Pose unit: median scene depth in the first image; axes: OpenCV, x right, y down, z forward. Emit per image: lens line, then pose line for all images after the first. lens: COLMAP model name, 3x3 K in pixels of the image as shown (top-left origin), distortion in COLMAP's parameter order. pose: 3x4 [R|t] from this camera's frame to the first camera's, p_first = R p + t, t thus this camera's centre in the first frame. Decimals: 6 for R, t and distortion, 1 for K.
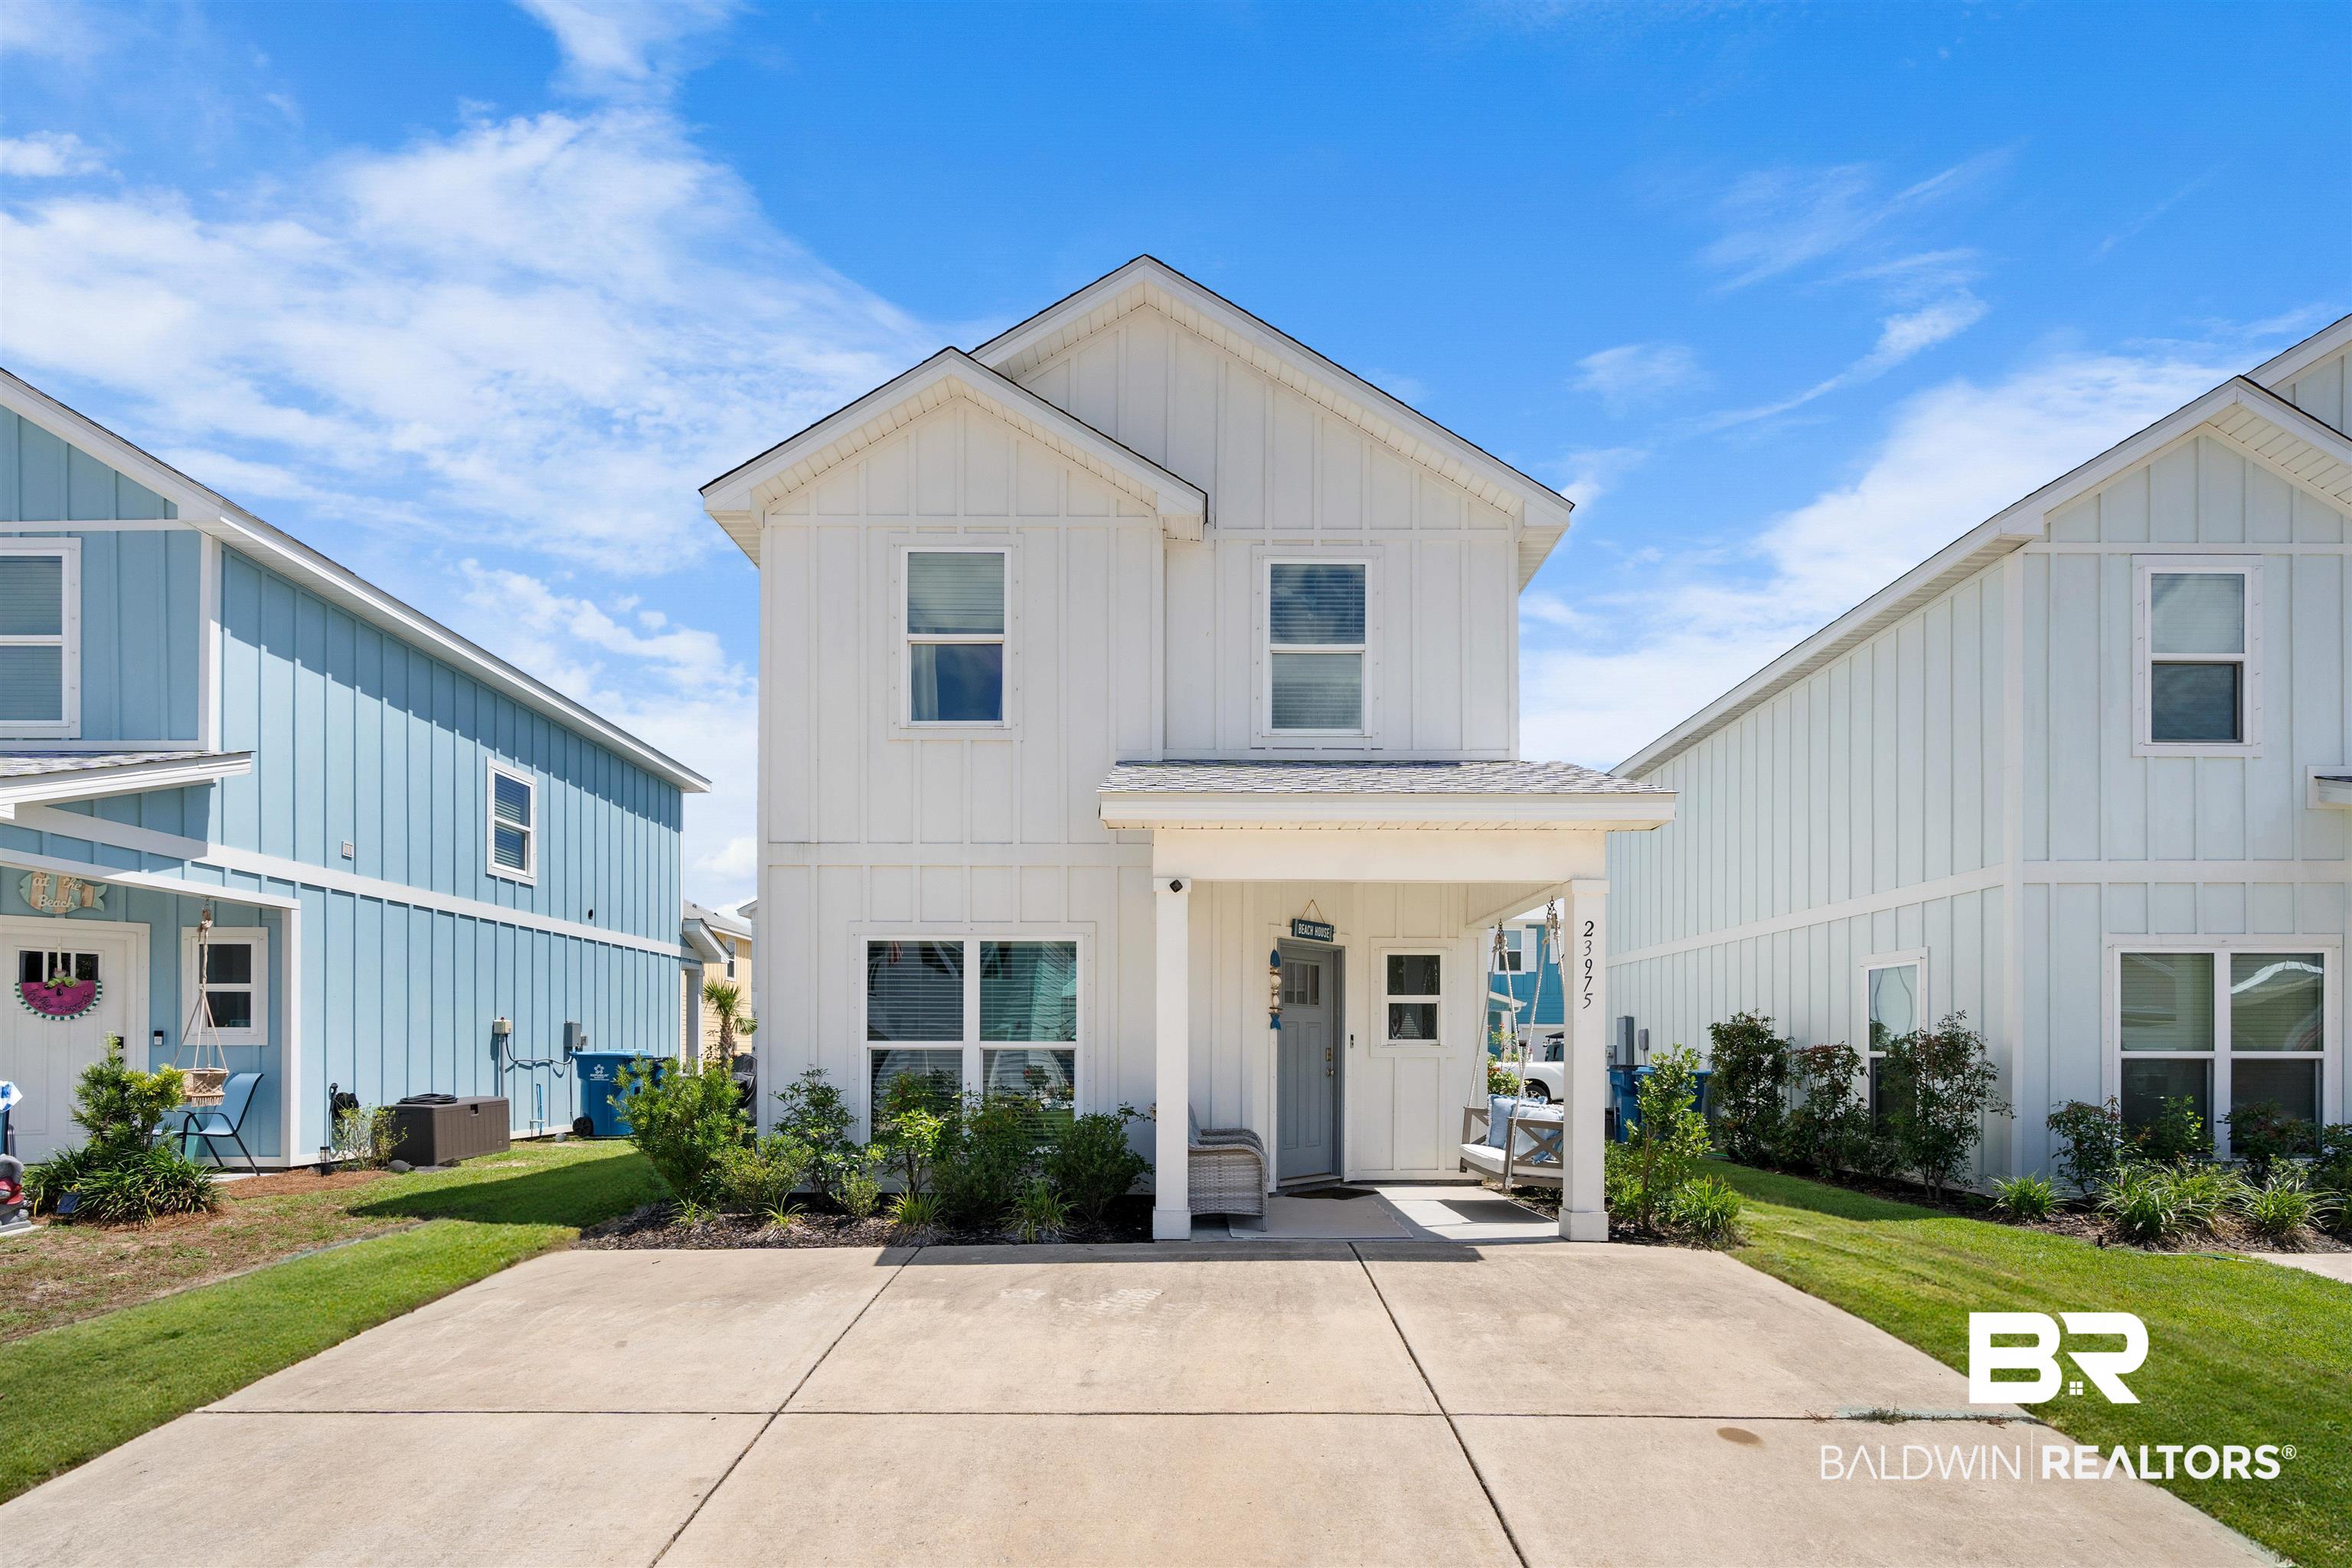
lens RADIAL K [[1215.2, 0, 1141.7], [0, 1215.2, 1029.1], [0, 0, 1]] dist [0.000658, 0.001122]
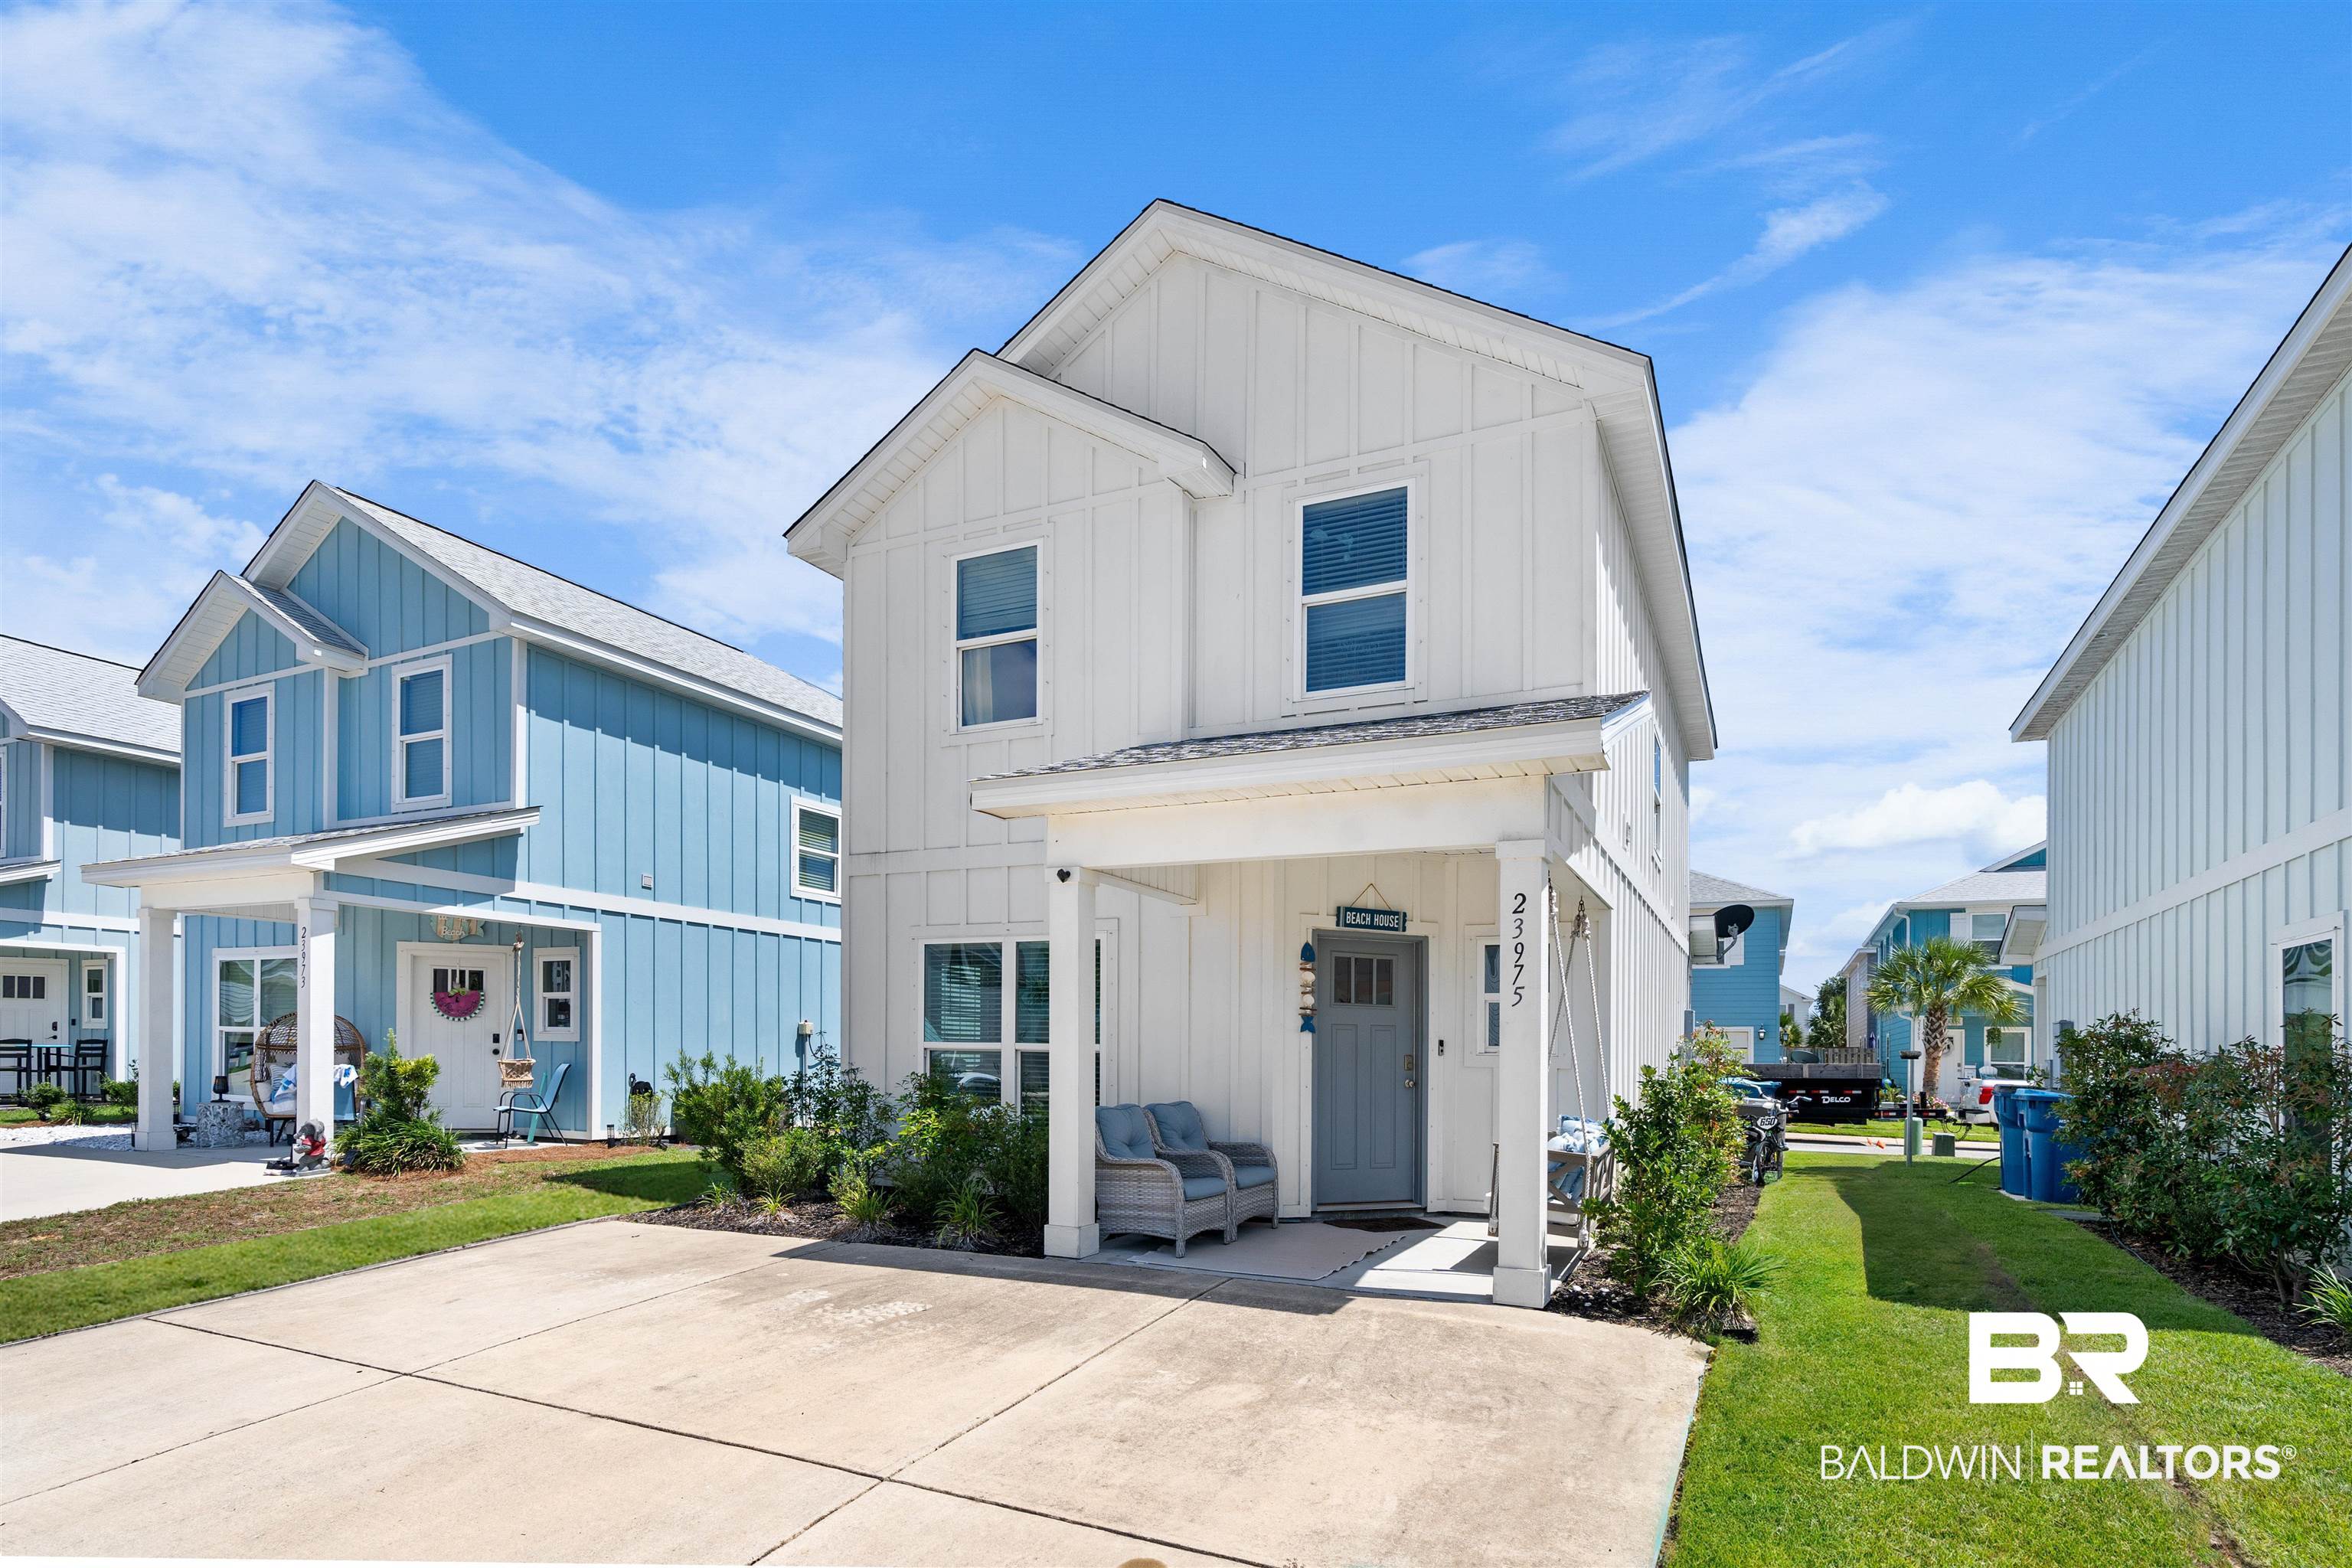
lens RADIAL K [[1215.2, 0, 1141.7], [0, 1215.2, 1029.1], [0, 0, 1]] dist [0.000658, 0.001122]
pose [[0.897801, 0.004268, -0.440381, 0.382116], [-0.006892, 0.999967, -0.004360, 0.002302], [0.440348, 0.006950, 0.897800, 0.153556]]
